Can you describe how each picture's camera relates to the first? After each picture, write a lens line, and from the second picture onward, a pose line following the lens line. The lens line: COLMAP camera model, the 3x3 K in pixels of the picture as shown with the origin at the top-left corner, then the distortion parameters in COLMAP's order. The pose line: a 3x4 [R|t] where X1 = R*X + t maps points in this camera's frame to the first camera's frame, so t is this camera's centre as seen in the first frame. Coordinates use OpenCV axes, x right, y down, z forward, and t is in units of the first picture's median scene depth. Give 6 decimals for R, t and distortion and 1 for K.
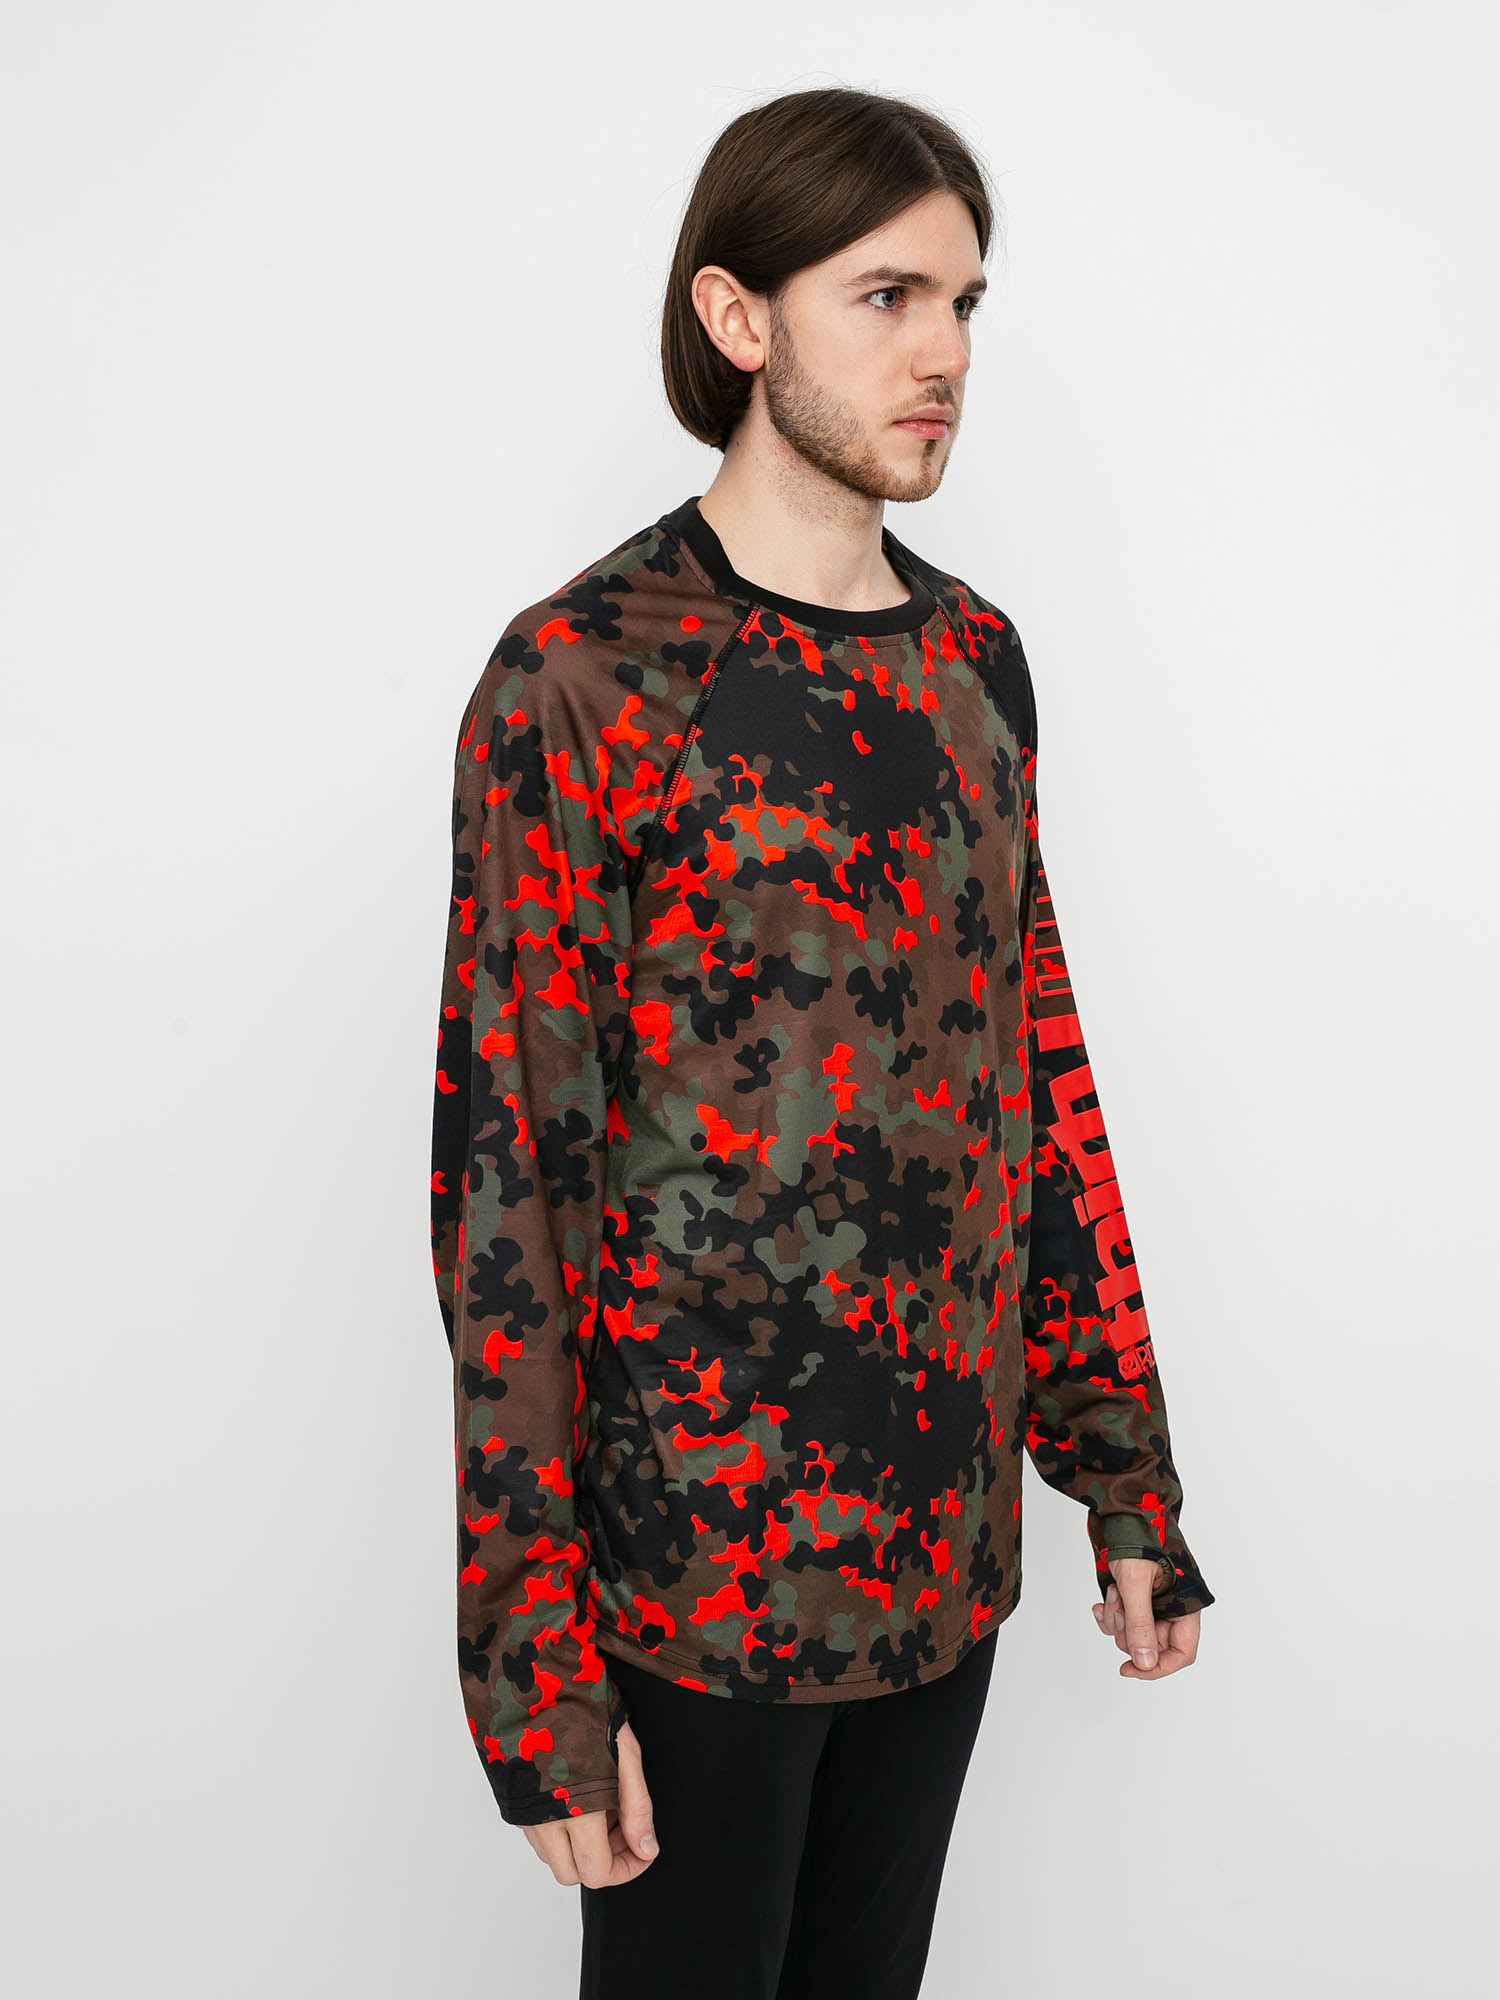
lens RADIAL K [[2838.6, 0, 750.0], [0, 2838.6, 1000.0], [0, 0, 1]] dist [-0.007159, 0.005849]
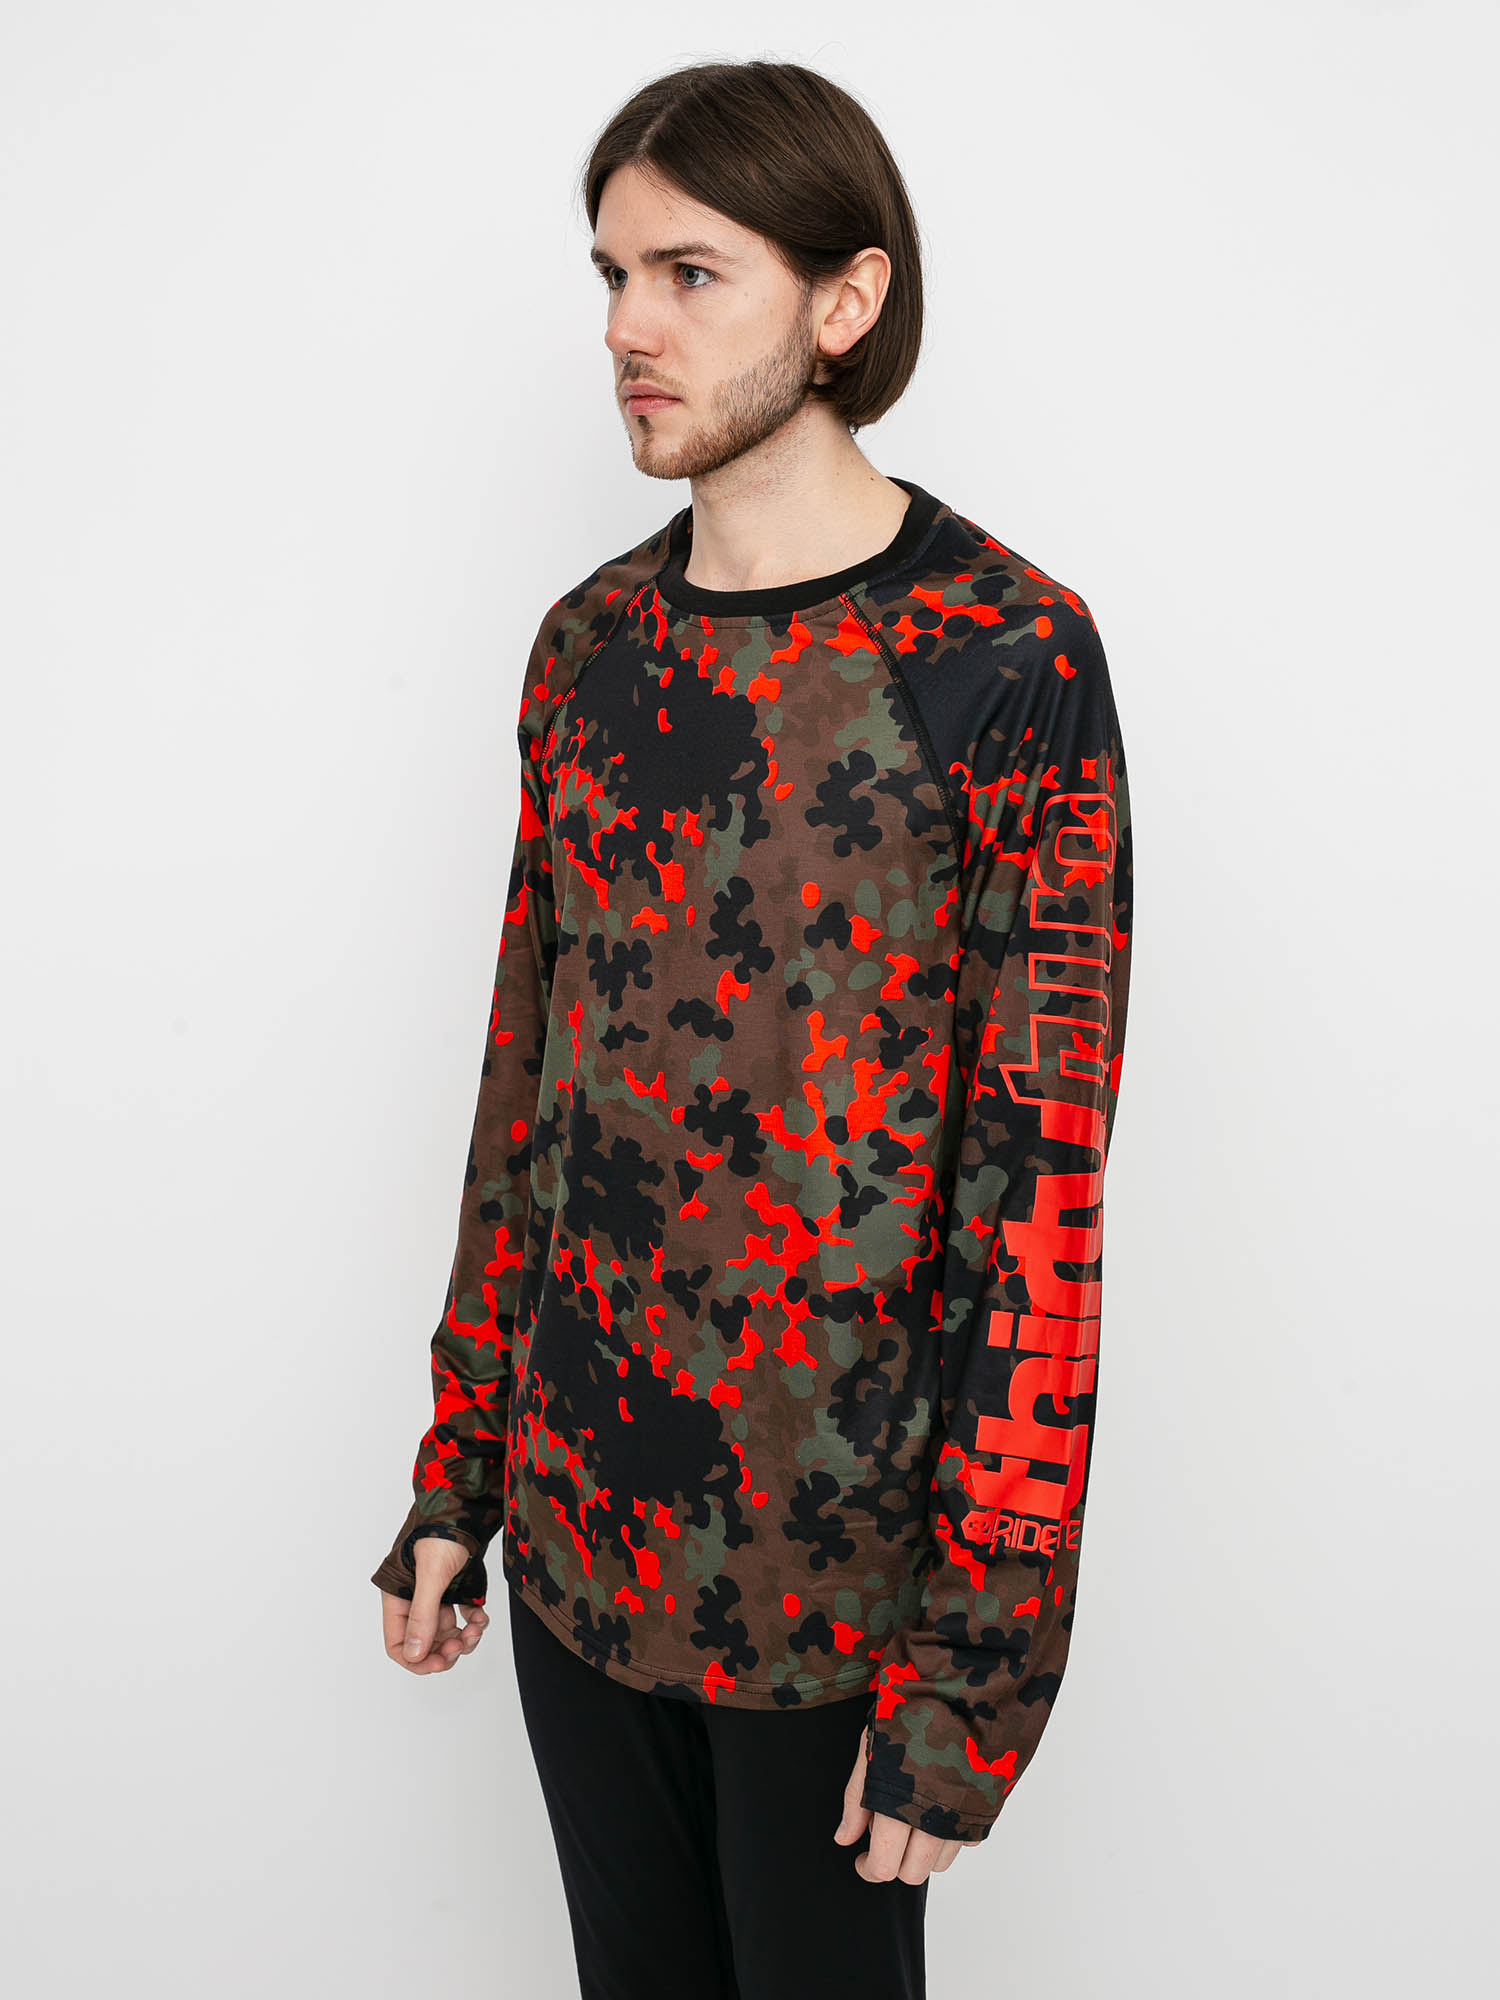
lens RADIAL K [[2838.6, 0, 750.0], [0, 2838.6, 1000.0], [0, 0, 1]] dist [-0.007159, 0.005849]
pose [[0.021970, 0.151112, -0.988273, 1.045147], [-0.182644, 0.972482, 0.144637, -0.144863], [0.982934, 0.177324, 0.048965, 0.996382]]
